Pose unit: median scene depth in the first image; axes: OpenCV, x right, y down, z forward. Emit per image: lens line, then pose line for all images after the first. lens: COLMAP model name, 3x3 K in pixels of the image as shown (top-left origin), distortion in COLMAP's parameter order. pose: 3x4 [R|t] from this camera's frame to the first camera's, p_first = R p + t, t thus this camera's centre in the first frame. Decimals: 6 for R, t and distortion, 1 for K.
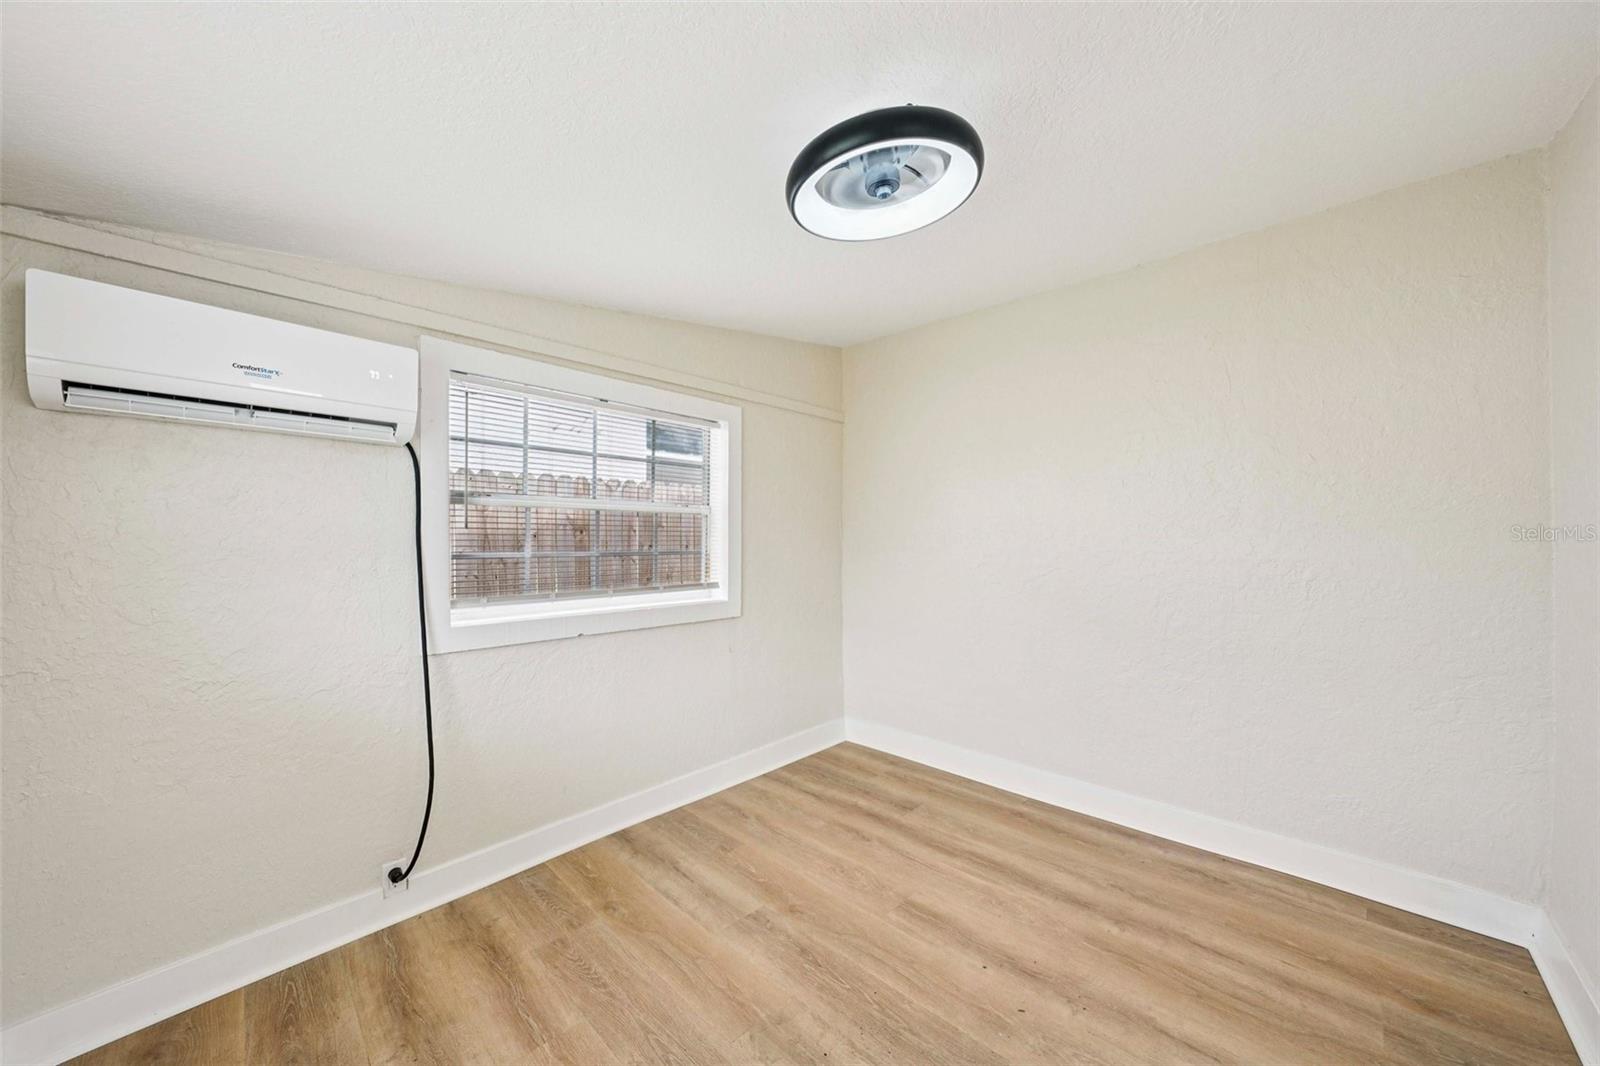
lens RADIAL K [[592.5, 0, 793.3], [0, 592.5, 540.0], [0, 0, 1]] dist [-0.022730, 0.006637]
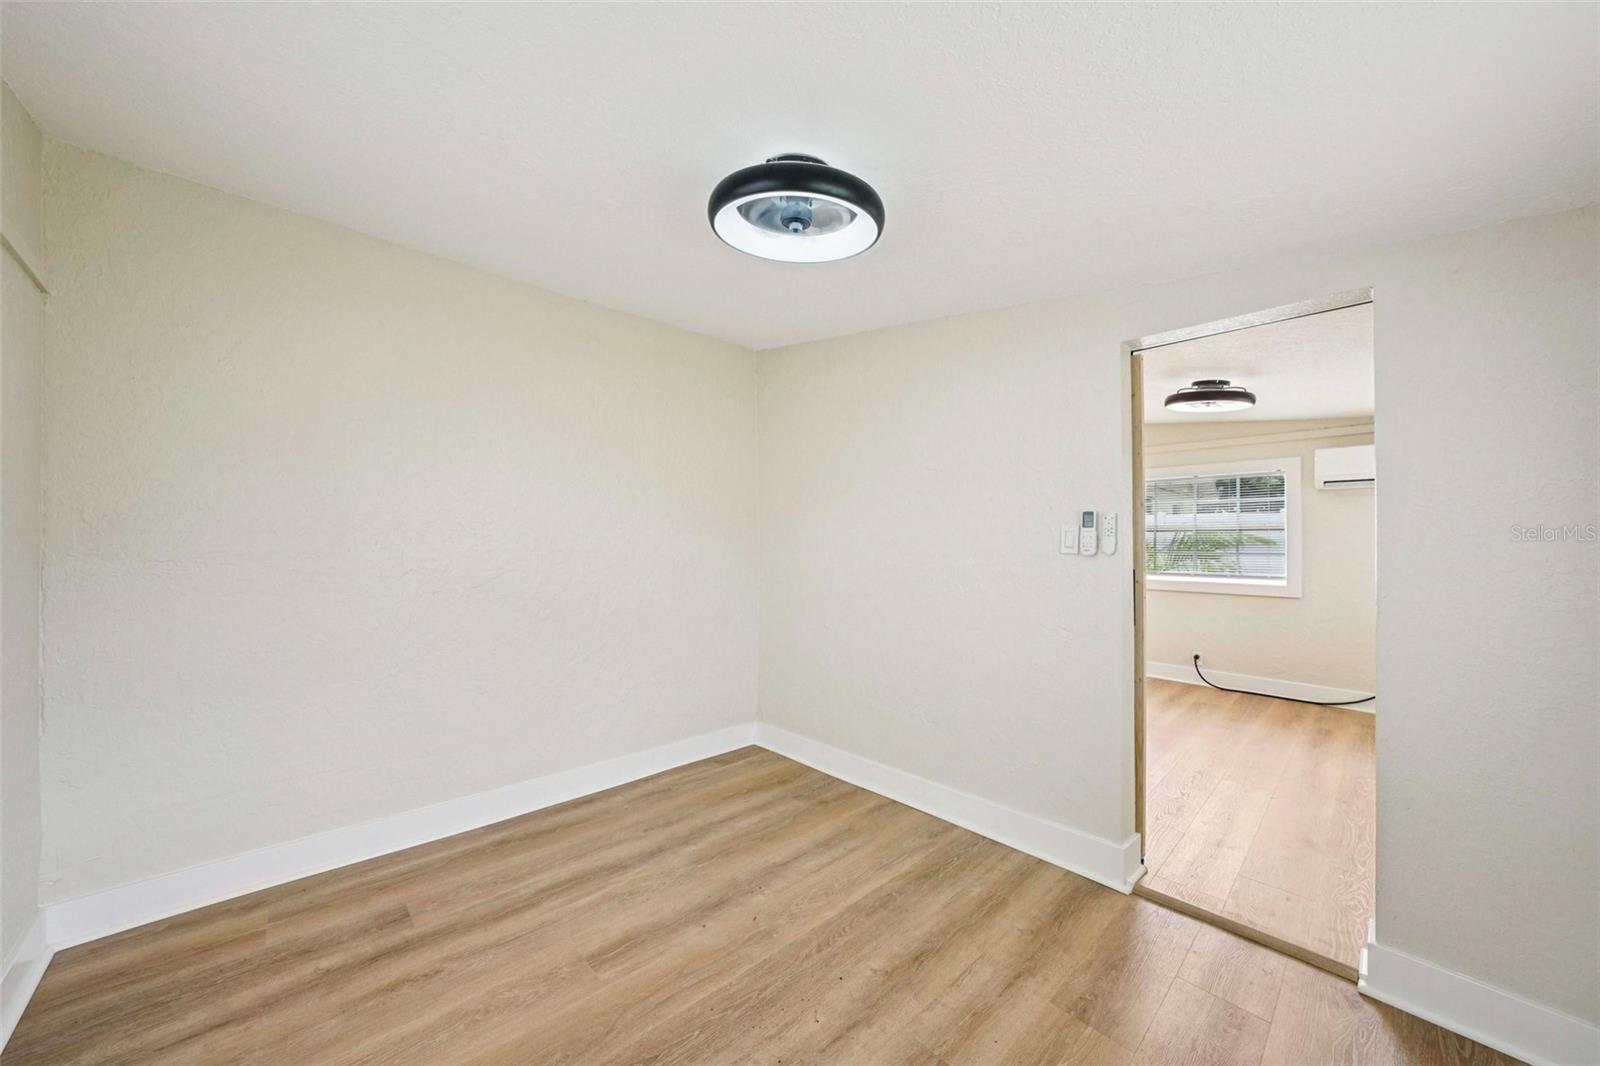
lens RADIAL K [[592.5, 0, 793.3], [0, 592.5, 540.0], [0, 0, 1]] dist [-0.022730, 0.006637]
pose [[0.041981, 0.000219, 0.999118, -0.674516], [0.000799, 1.000000, -0.000253, -0.005534], [-0.999118, 0.000809, 0.041981, 0.671729]]
